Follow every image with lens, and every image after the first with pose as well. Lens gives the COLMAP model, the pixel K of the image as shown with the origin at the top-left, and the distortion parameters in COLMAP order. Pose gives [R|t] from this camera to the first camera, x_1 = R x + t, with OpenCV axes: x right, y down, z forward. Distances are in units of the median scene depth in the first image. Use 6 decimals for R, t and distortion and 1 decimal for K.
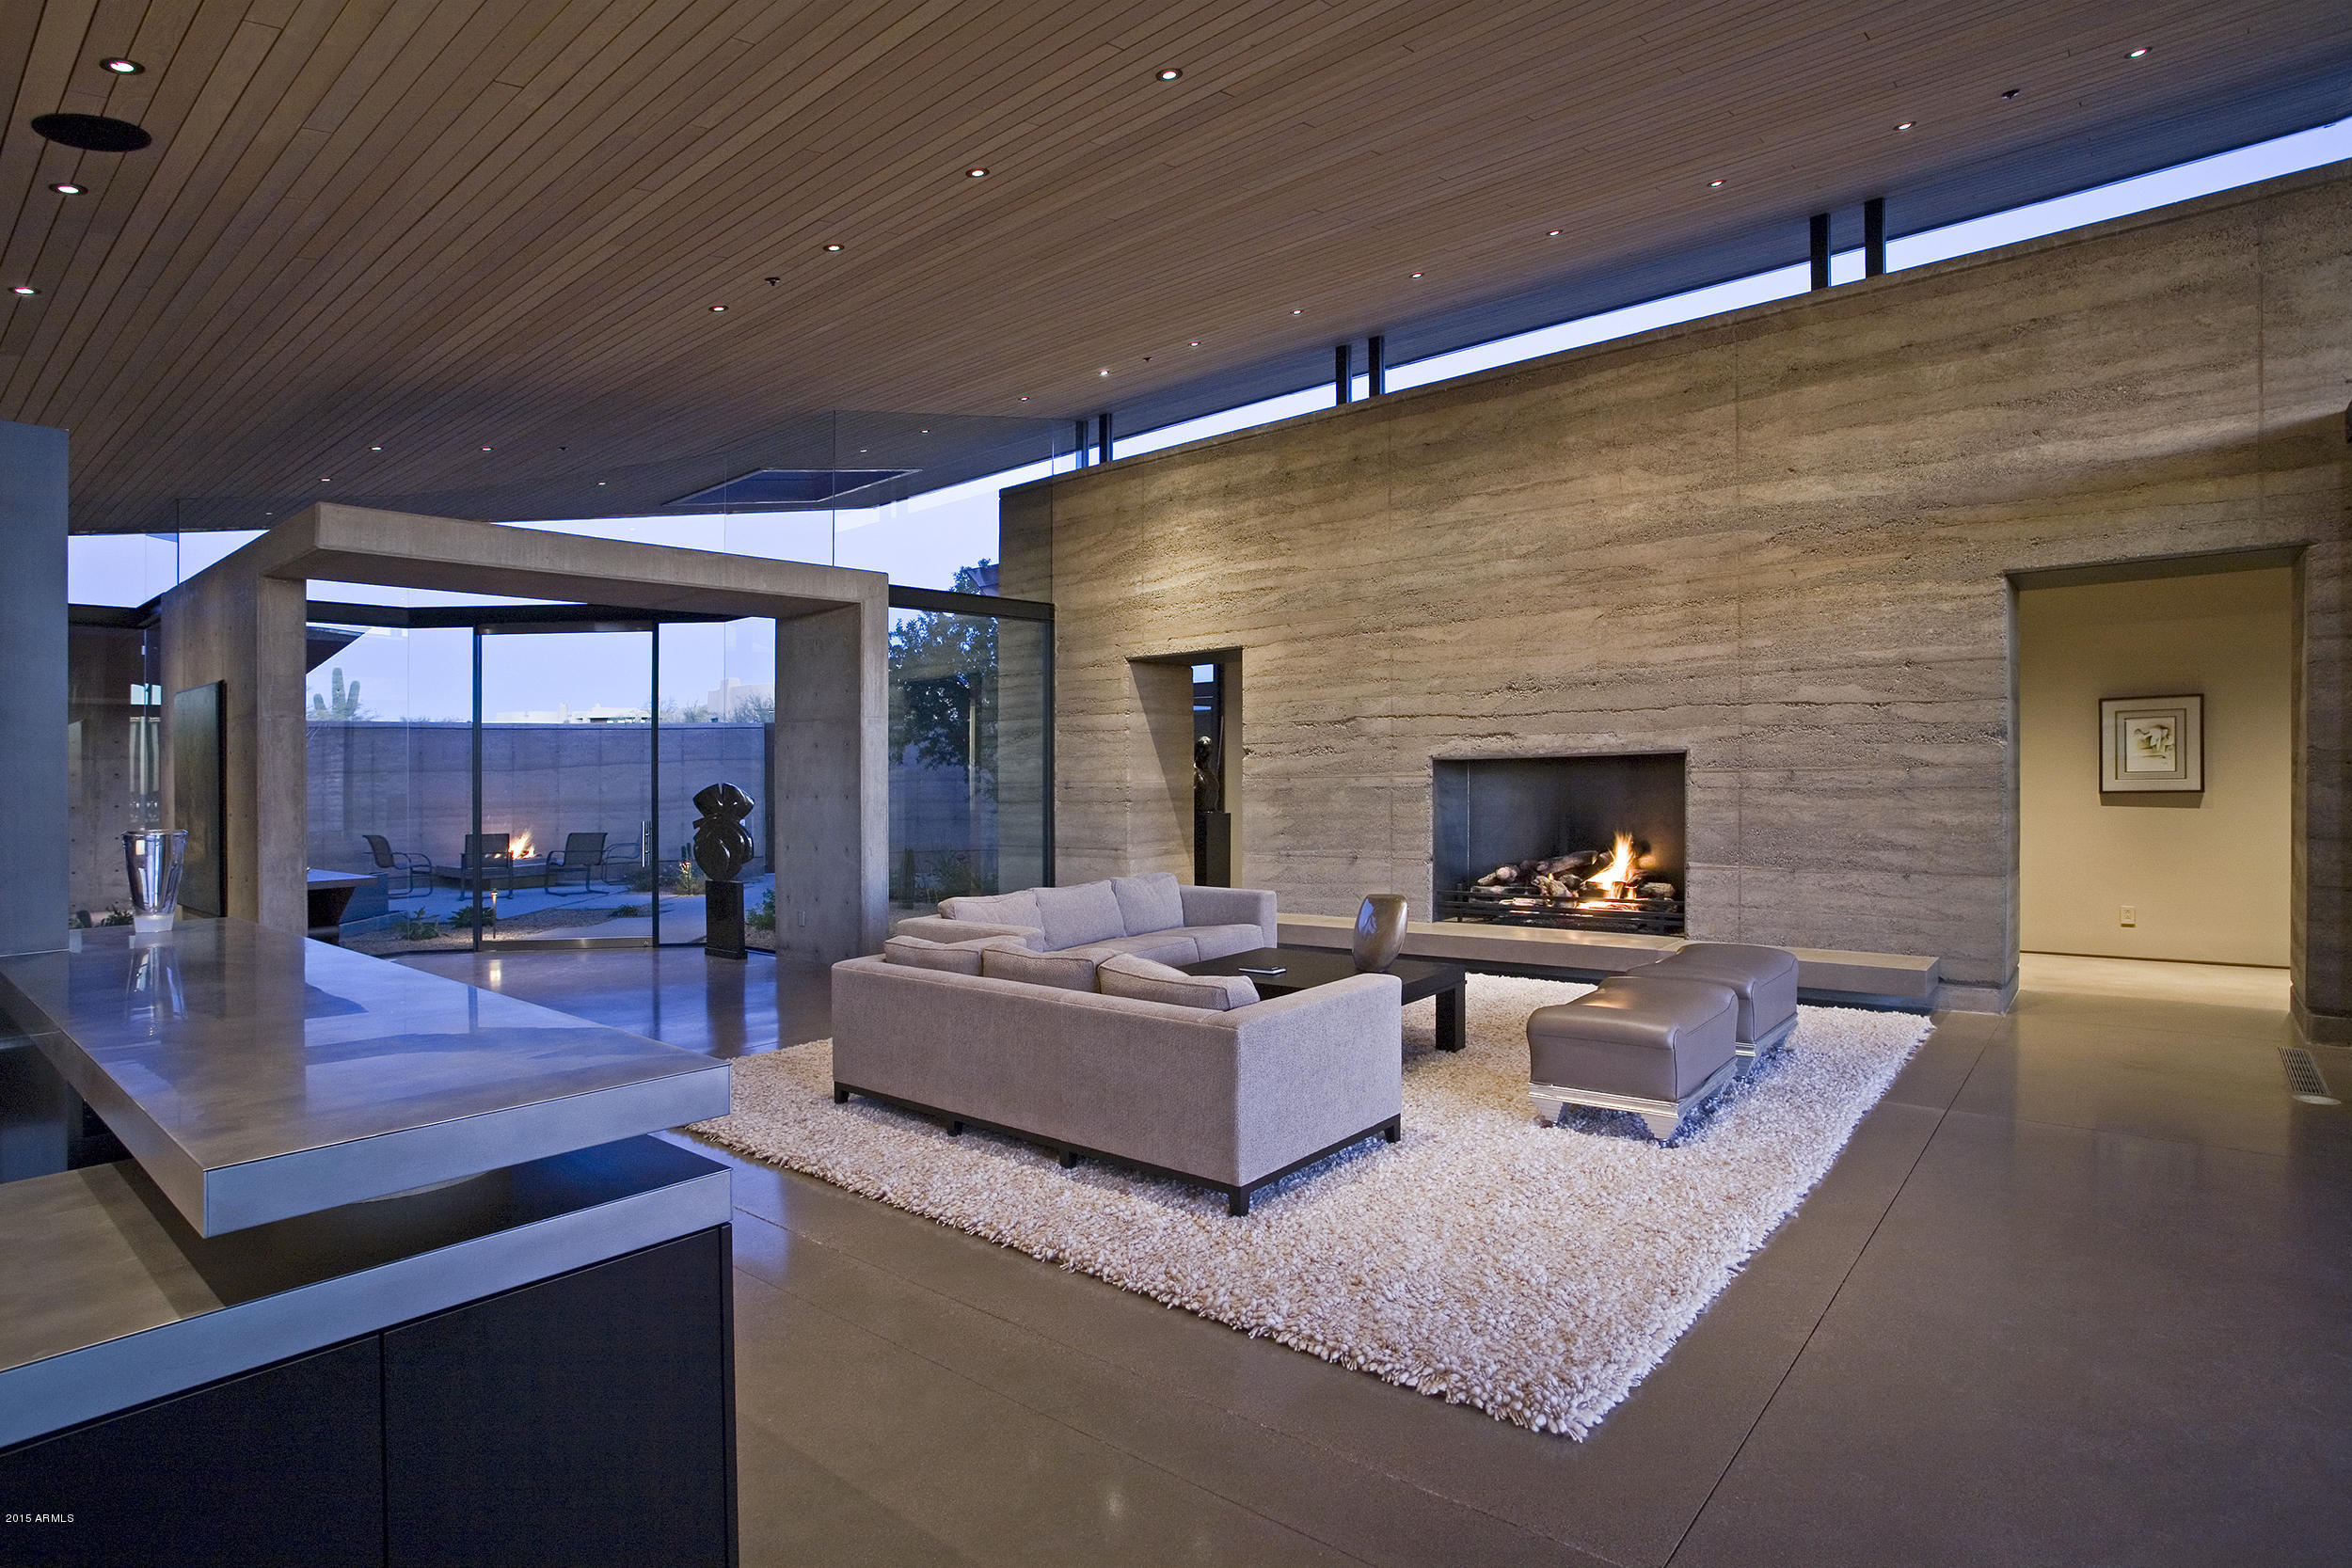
lens RADIAL K [[1203.6, 0, 1176.0], [0, 1203.6, 784.0], [0, 0, 1]] dist [-0.128870, 0.085432]
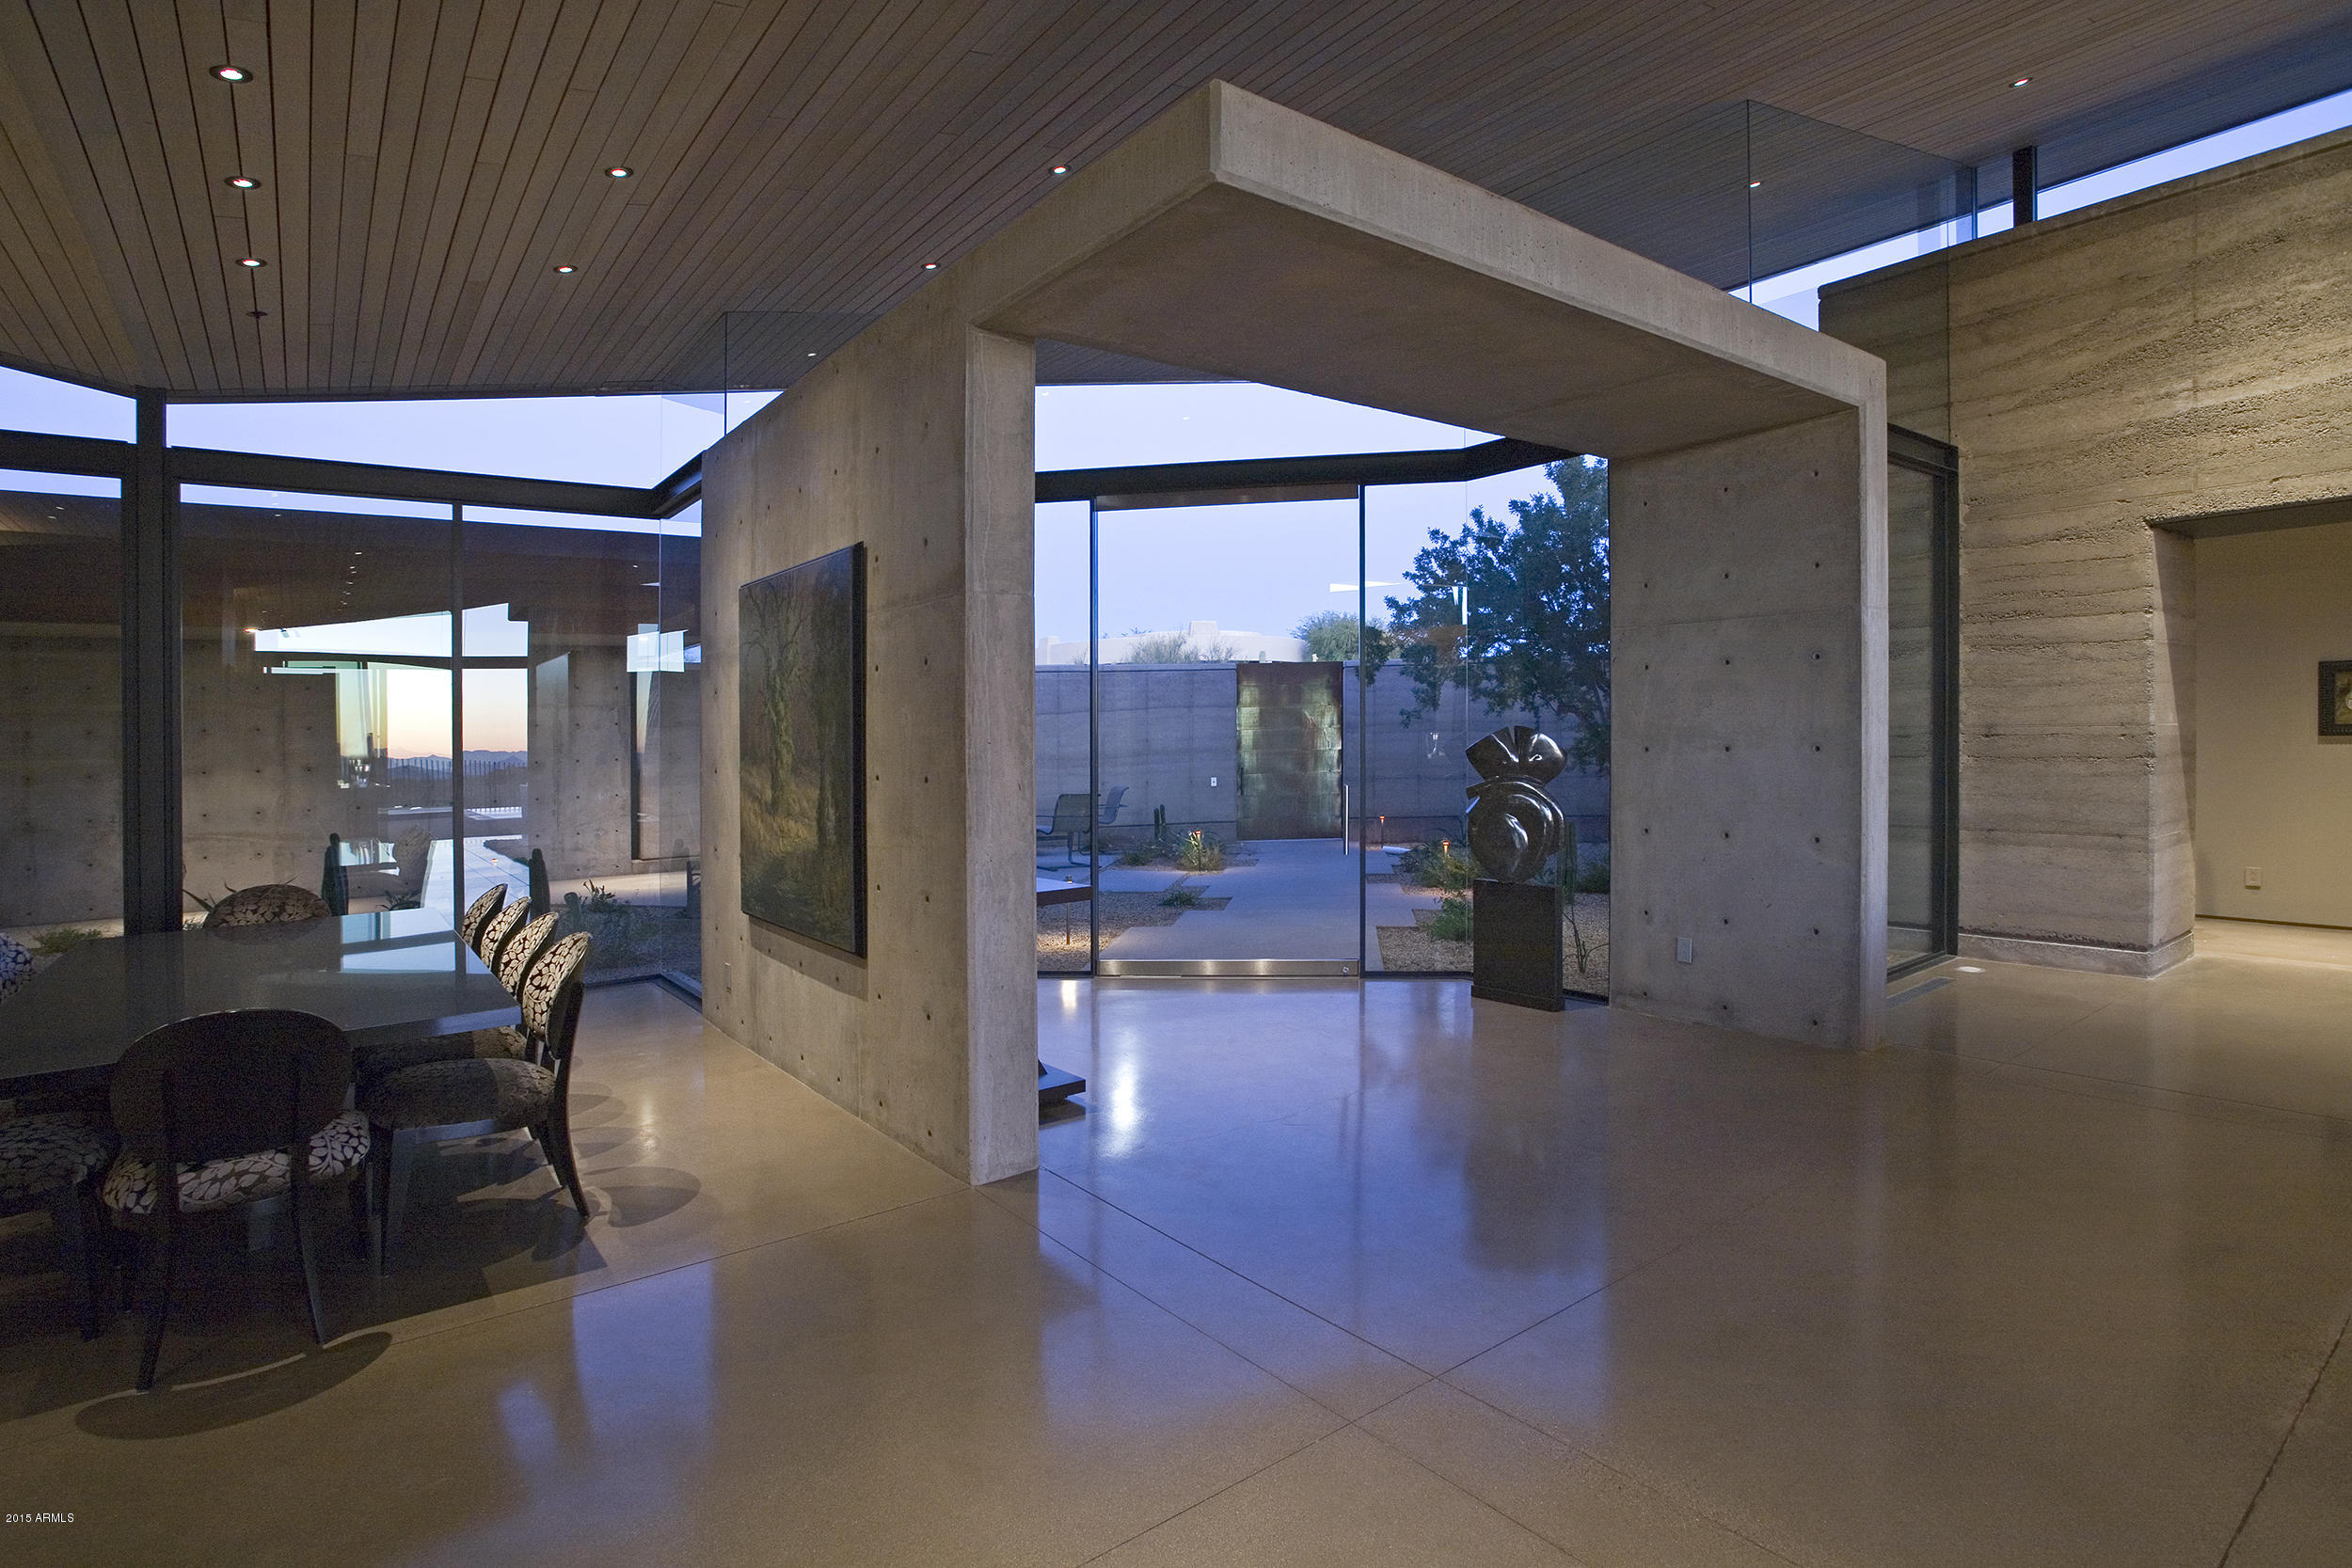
lens RADIAL K [[1138.8, 0, 1184.6], [0, 1138.8, 710.1], [0, 0, 1]] dist [-0.002105, -0.000058]
pose [[0.979009, -0.004618, -0.203767, -0.393520], [-0.000680, 0.999664, -0.025923, 0.005916], [0.203818, 0.025517, 0.978676, 0.335677]]
